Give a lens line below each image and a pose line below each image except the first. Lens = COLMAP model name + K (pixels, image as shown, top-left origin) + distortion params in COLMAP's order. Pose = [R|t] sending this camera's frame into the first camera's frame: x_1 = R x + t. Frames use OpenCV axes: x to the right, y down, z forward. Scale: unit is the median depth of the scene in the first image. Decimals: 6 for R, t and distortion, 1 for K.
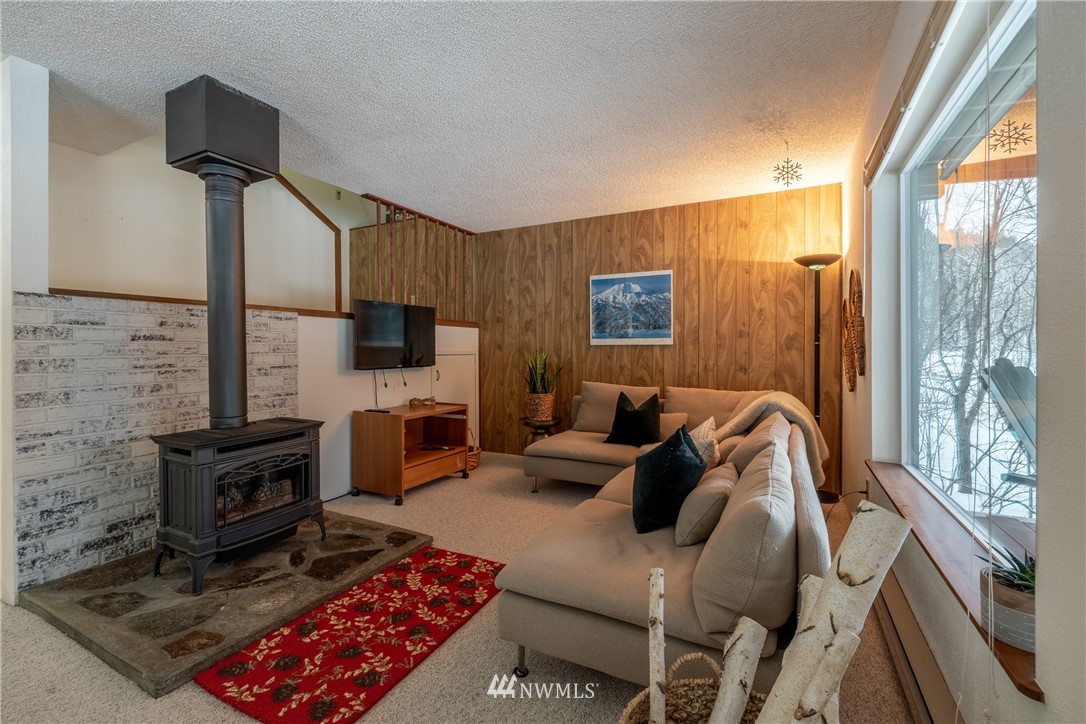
lens RADIAL K [[467.0, 0, 547.6], [0, 467.0, 356.6], [0, 0, 1]] dist [-0.022455, 0.003677]
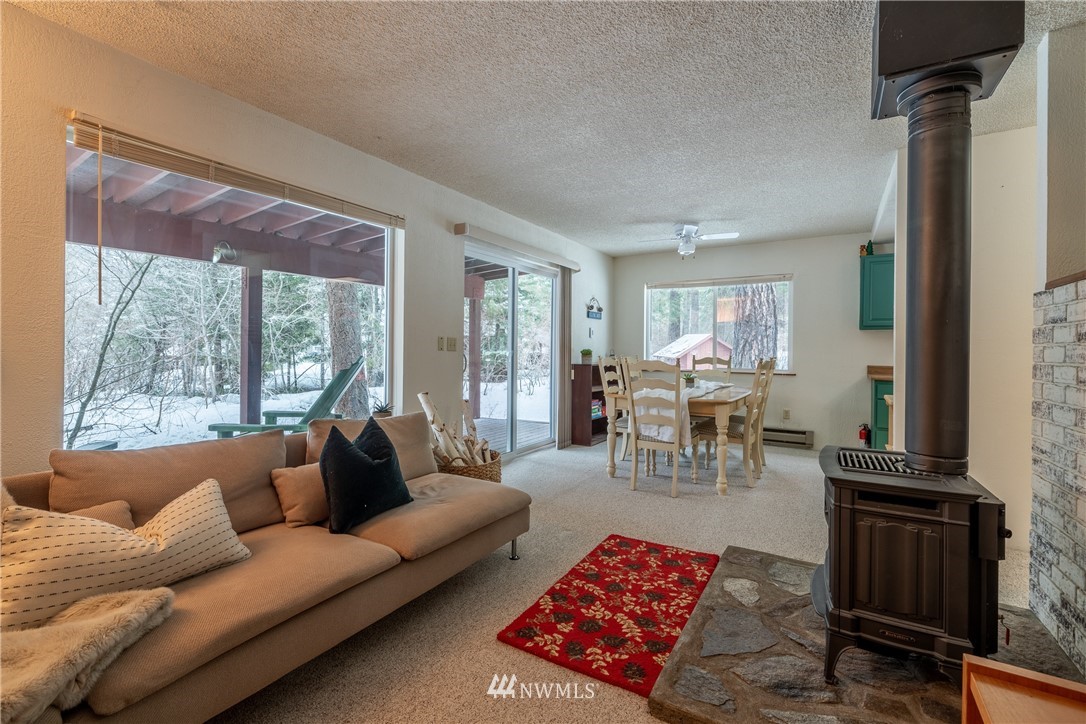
lens RADIAL K [[467.0, 0, 549.8], [0, 467.0, 357.1], [0, 0, 1]] dist [-0.022455, 0.003677]
pose [[-0.997620, -0.009566, 0.068284, -0.220061], [-0.007734, 0.999604, 0.027046, -0.026173], [-0.068516, 0.026453, -0.997299, 2.024292]]
